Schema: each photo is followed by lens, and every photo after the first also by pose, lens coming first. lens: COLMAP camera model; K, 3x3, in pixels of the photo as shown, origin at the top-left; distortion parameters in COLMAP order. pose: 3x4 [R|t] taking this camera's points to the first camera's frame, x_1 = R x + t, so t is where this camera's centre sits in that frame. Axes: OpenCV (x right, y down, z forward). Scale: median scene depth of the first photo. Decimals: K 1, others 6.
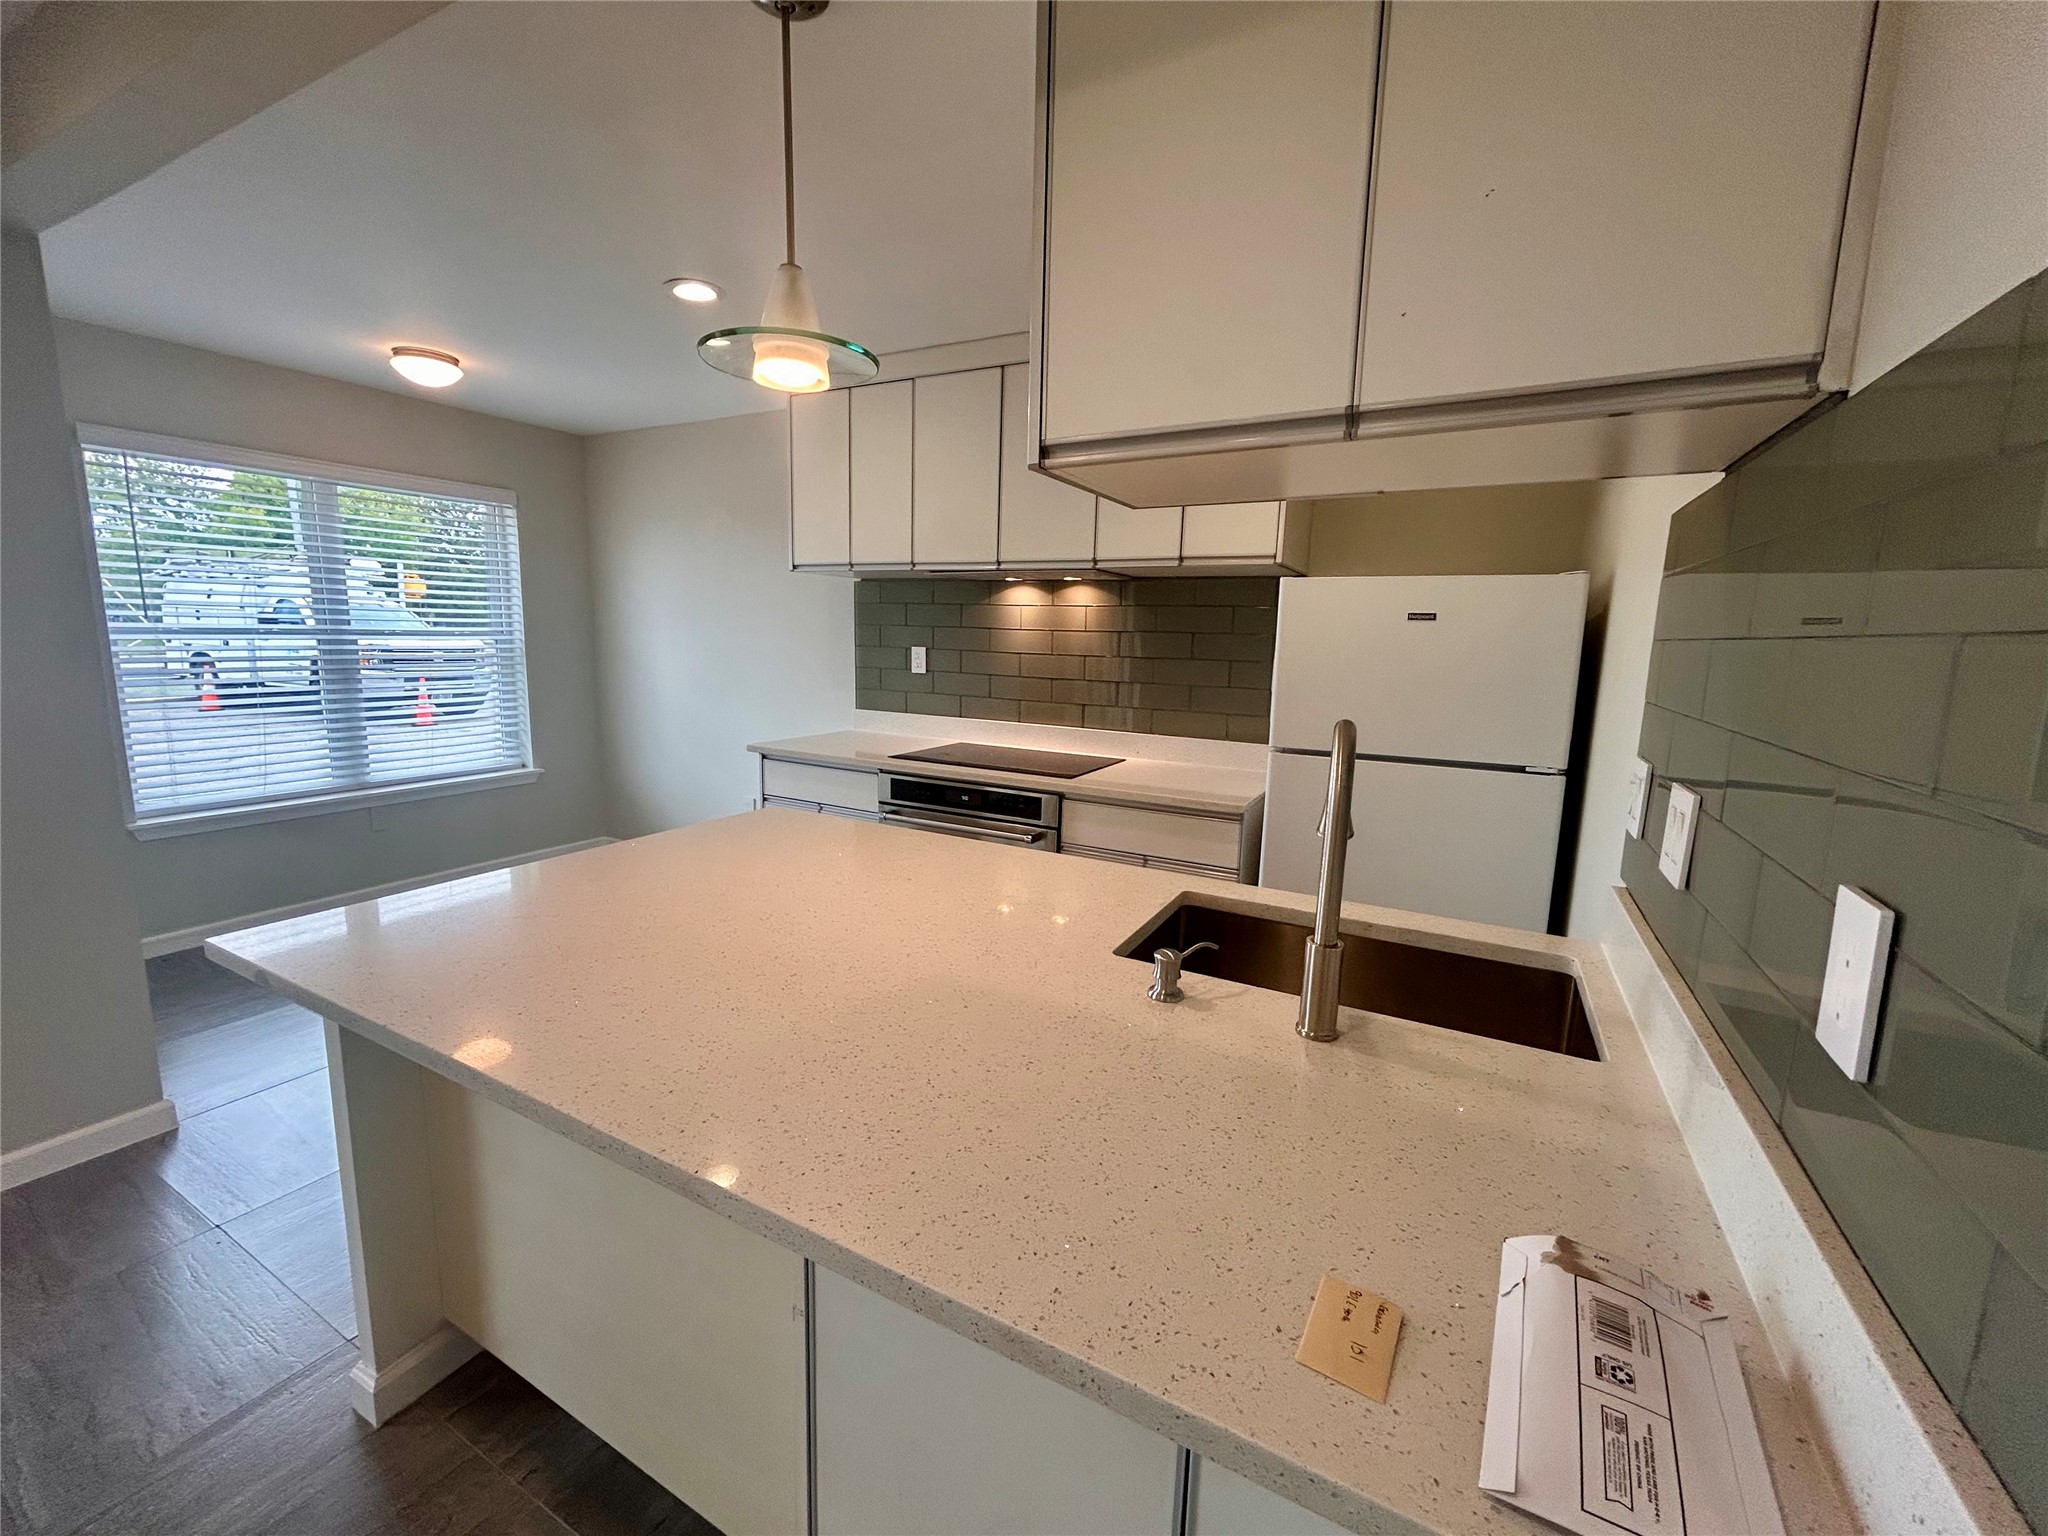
lens RADIAL K [[833.3, 0, 1026.3], [0, 833.3, 764.4], [0, 0, 1]] dist [-0.002920, 0.001606]
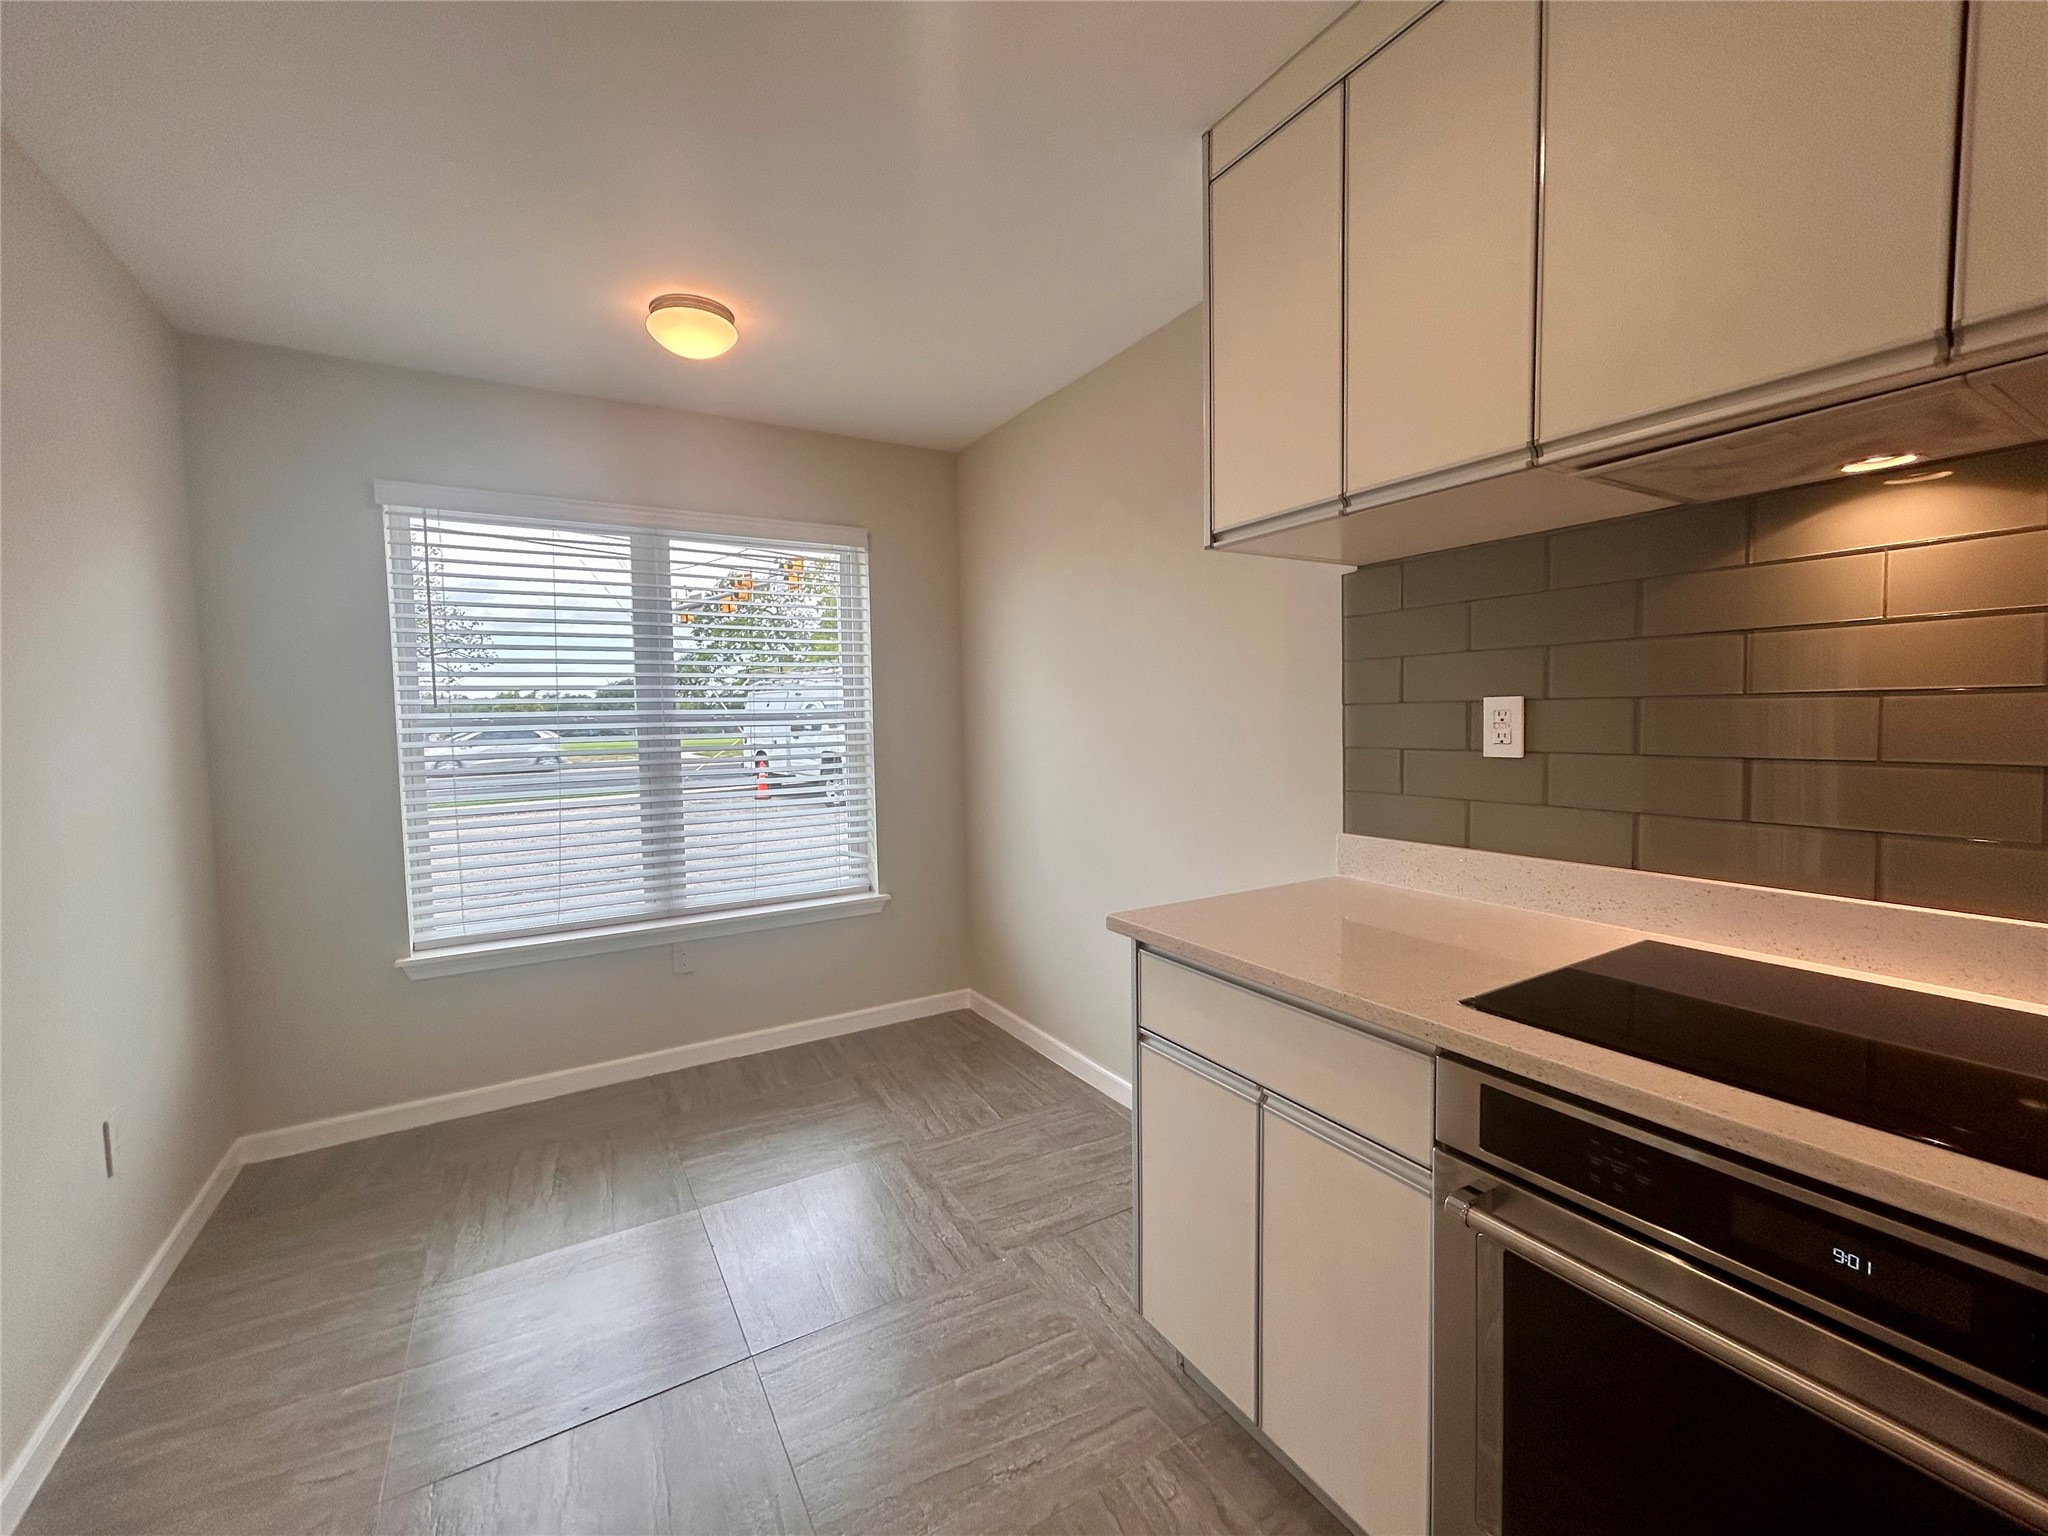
lens RADIAL K [[833.3, 0, 1010.6], [0, 833.3, 764.3], [0, 0, 1]] dist [-0.002920, 0.001606]
pose [[0.851118, -0.012675, -0.524821, -0.128613], [-0.041377, 0.994979, -0.091133, -0.061142], [0.523340, 0.099281, 0.846320, 0.544224]]
